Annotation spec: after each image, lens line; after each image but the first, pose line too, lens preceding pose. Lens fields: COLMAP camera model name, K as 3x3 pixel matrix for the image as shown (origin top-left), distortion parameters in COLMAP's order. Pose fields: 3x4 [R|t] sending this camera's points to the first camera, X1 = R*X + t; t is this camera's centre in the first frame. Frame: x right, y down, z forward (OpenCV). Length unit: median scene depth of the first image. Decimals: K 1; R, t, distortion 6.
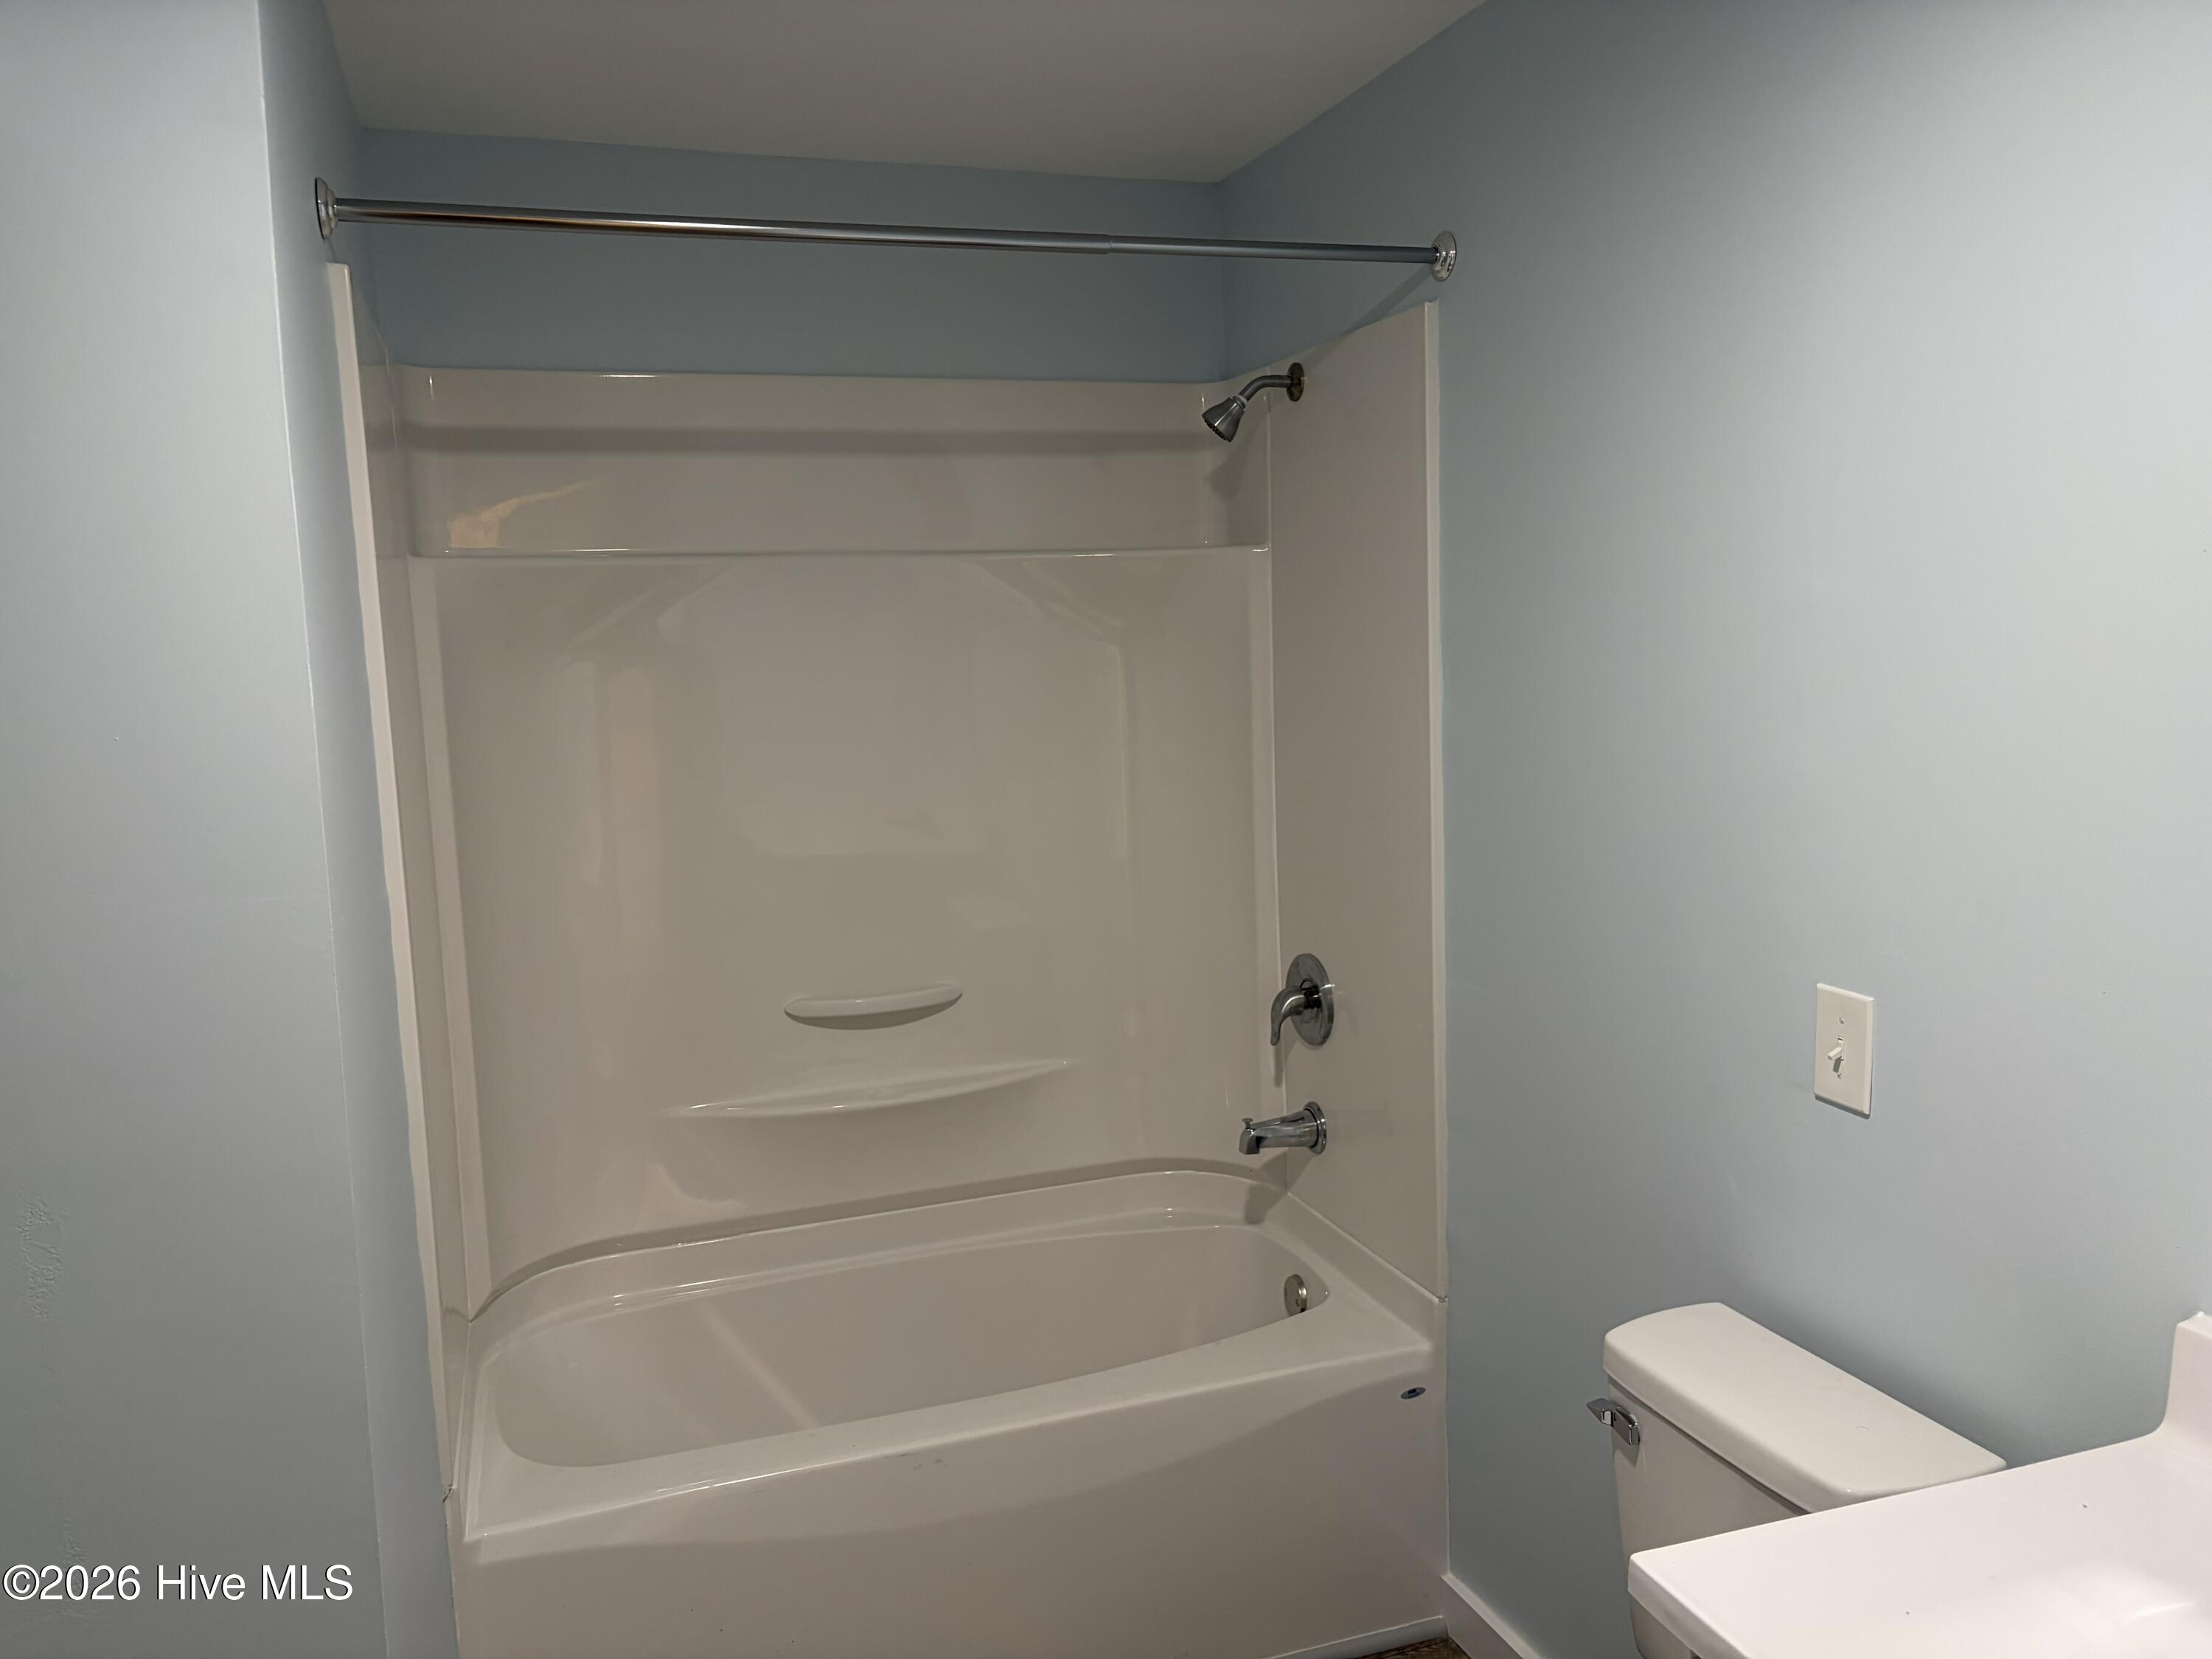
lens RADIAL K [[1676.7, 0, 1121.7], [0, 1676.7, 831.2], [0, 0, 1]] dist [0.039202, -0.034573]
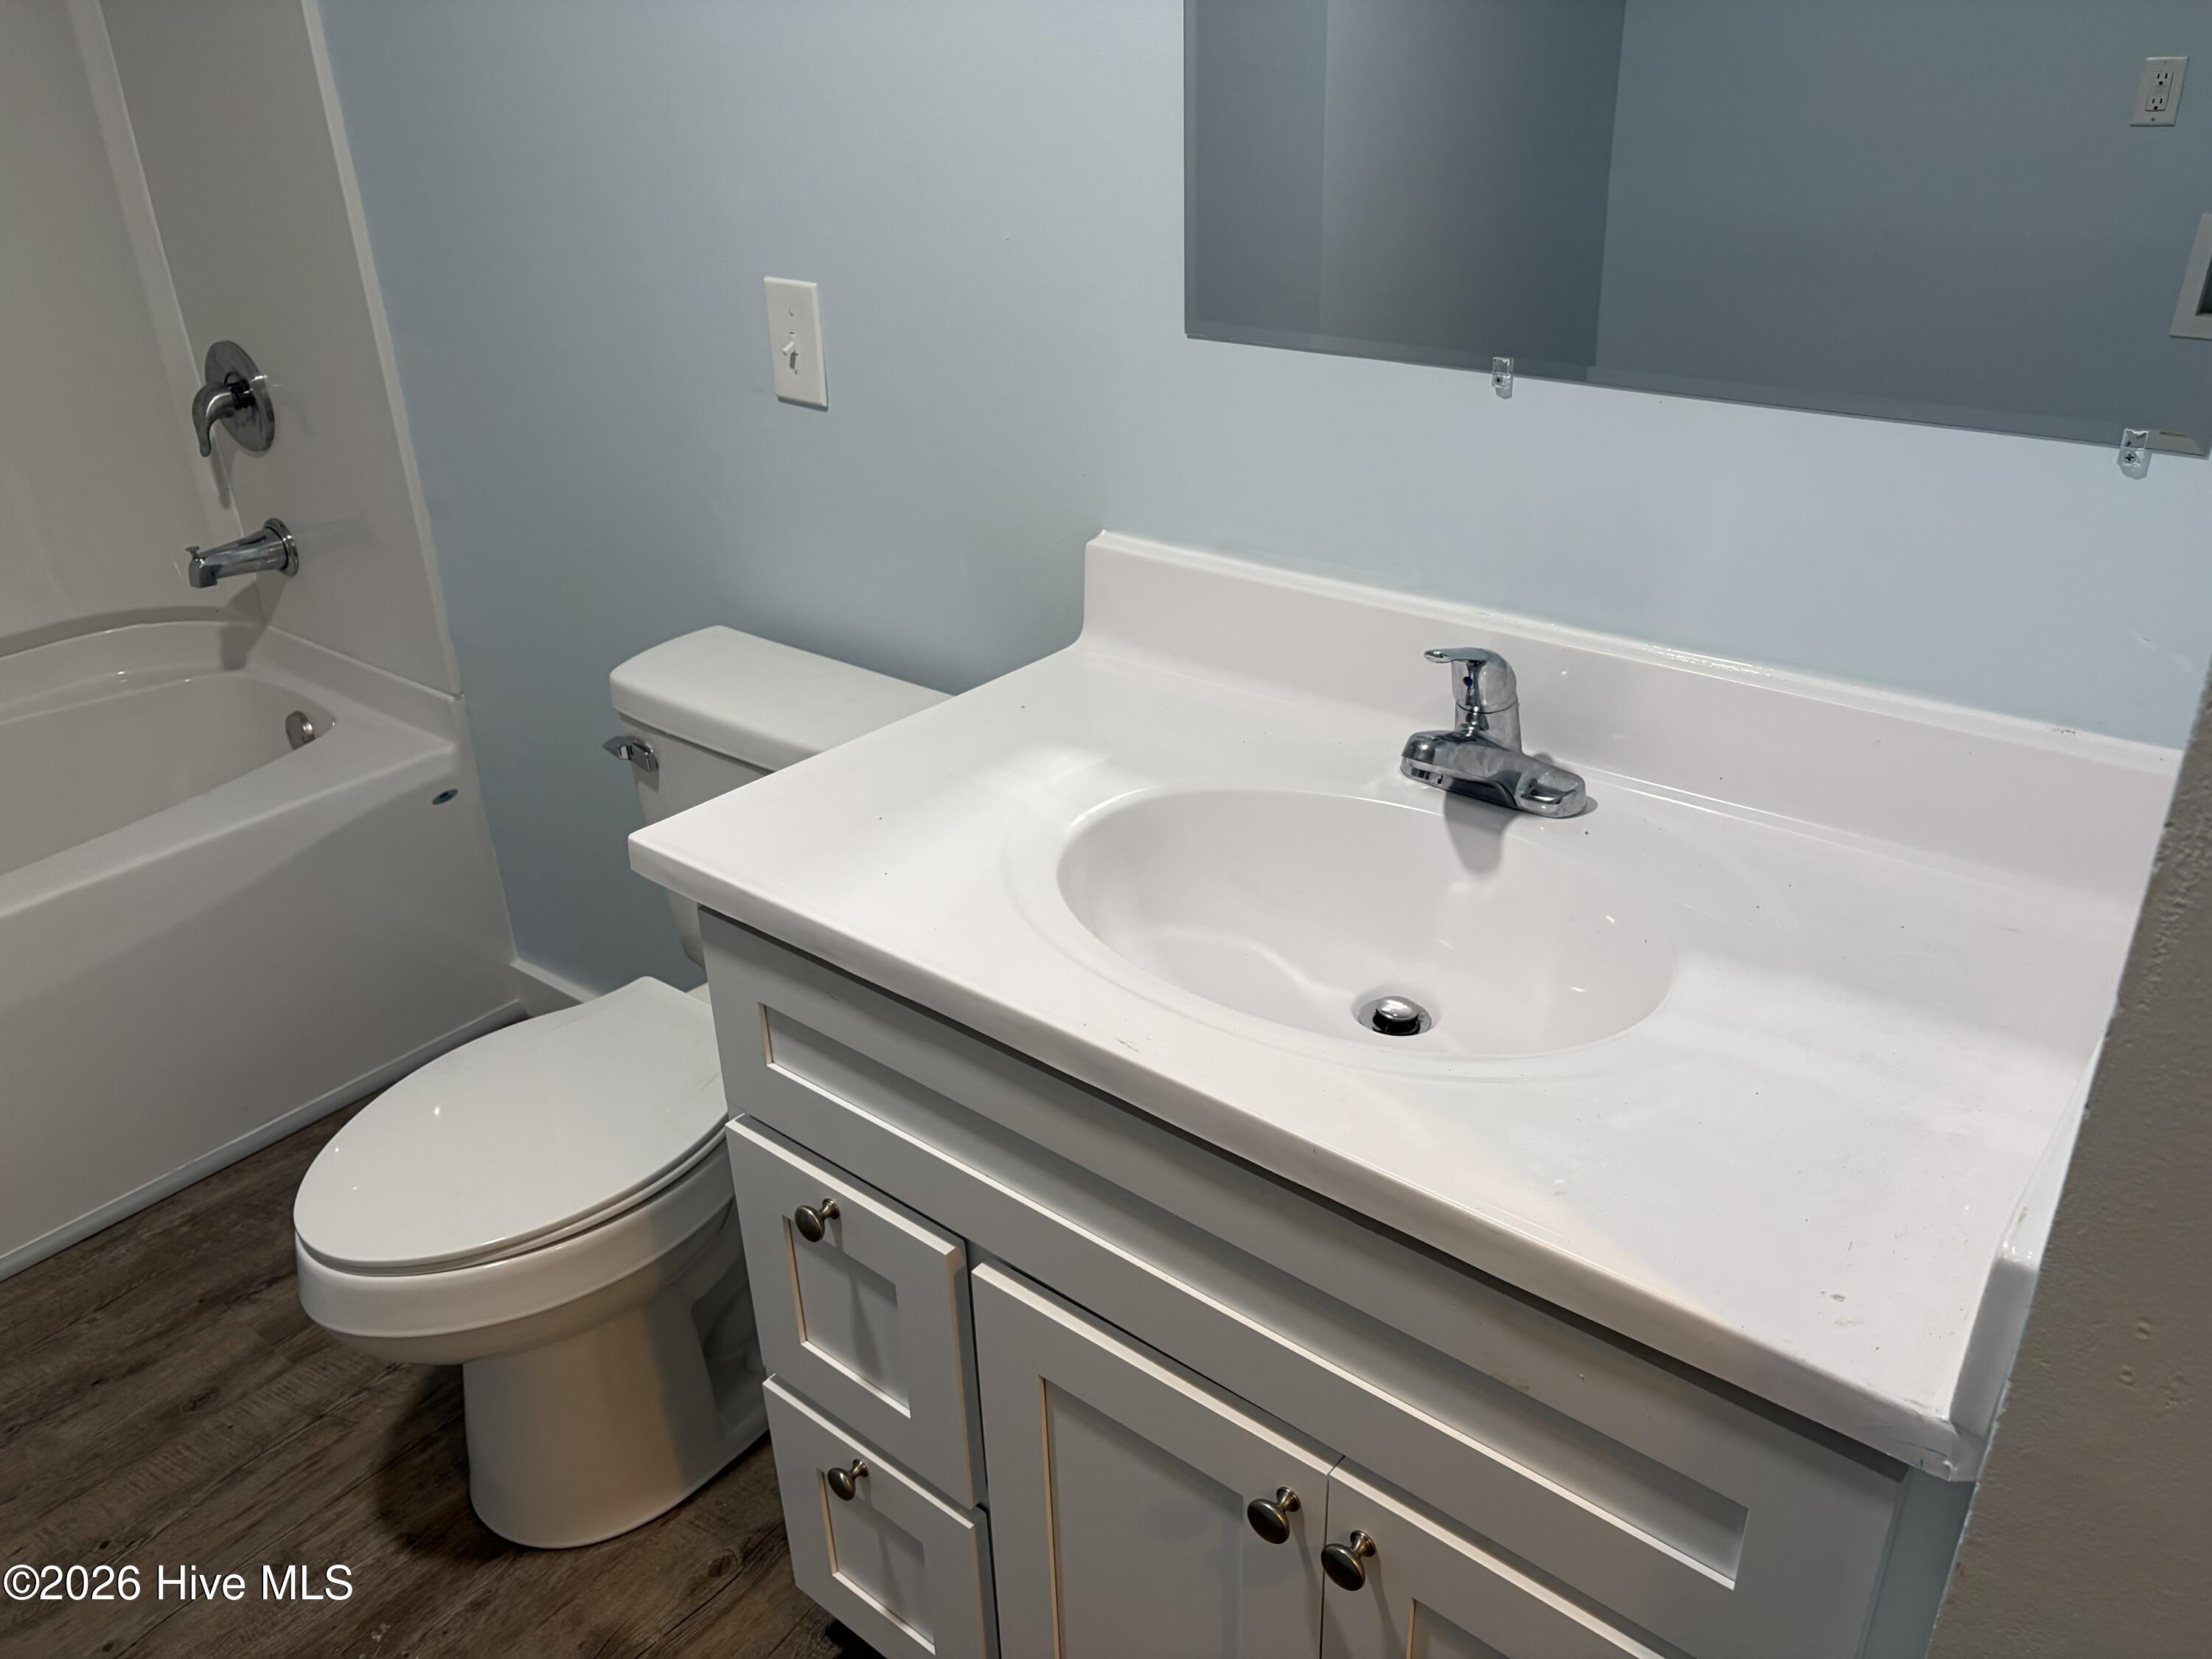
lens RADIAL K [[1676.7, 0, 1096.1], [0, 1676.7, 829.3], [0, 0, 1]] dist [0.039202, -0.034573]
pose [[0.853173, -0.224743, 0.470729, 0.031138], [0.062756, 0.940093, 0.335093, 0.049017], [-0.517839, -0.256351, 0.816166, 0.020028]]
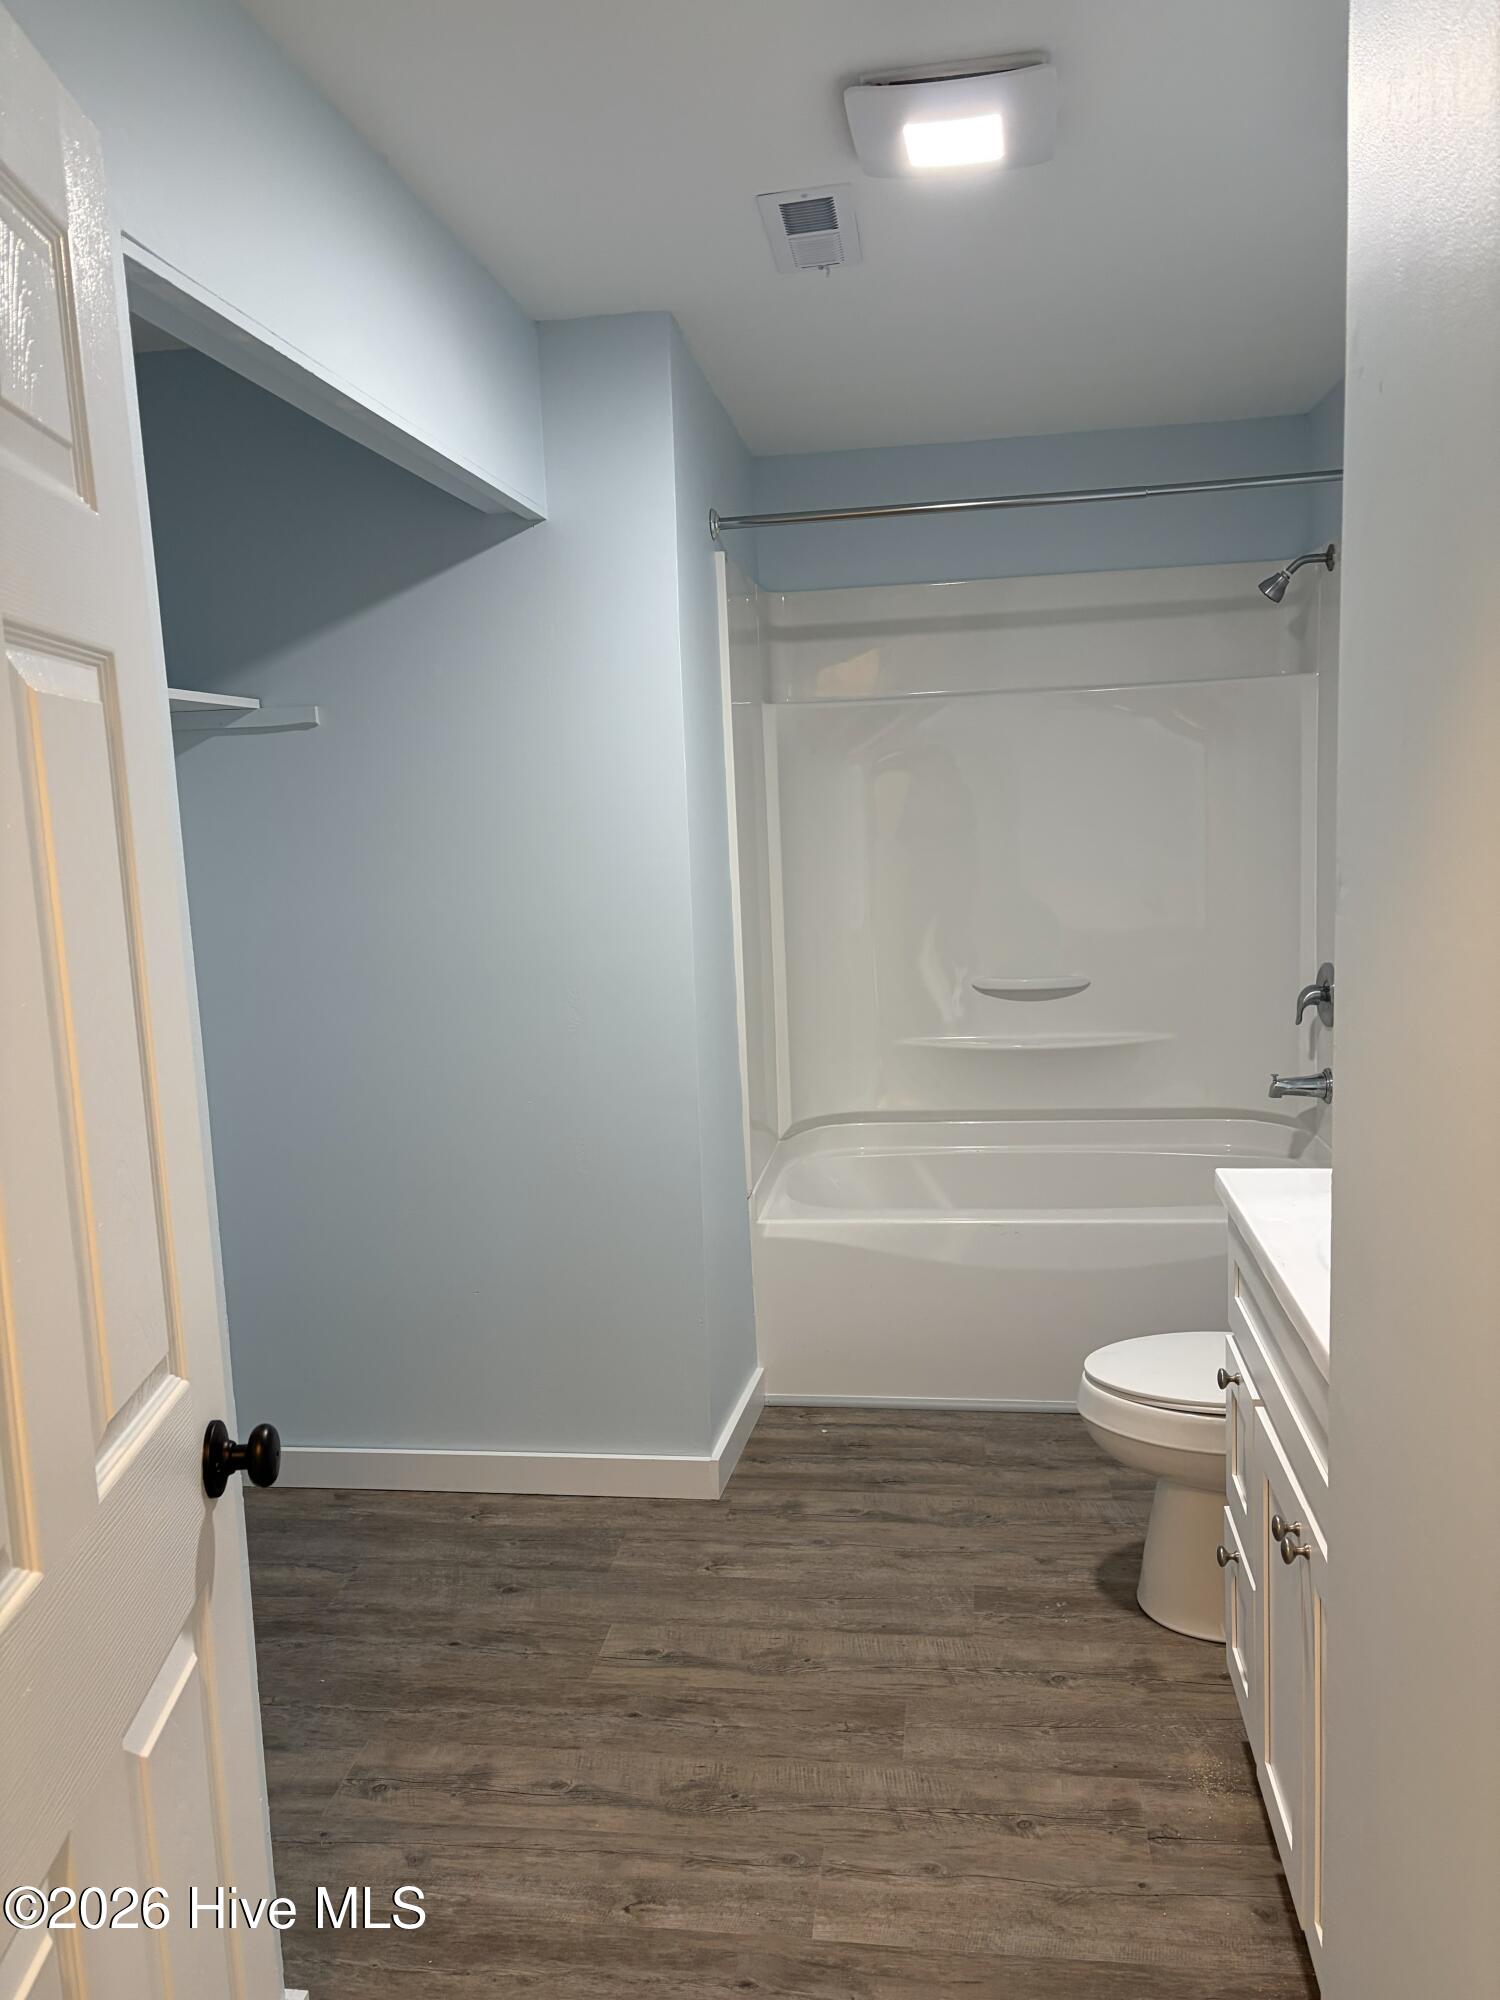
lens RADIAL K [[1516.0, 0, 752.1], [0, 1516.0, 1013.9], [0, 0, 1]] dist [0.039202, -0.034573]
pose [[0.889999, 0.059275, -0.452094, 0.279290], [-0.042397, 0.997977, 0.047384, 0.080619], [0.453987, -0.023004, 0.890711, -0.395407]]
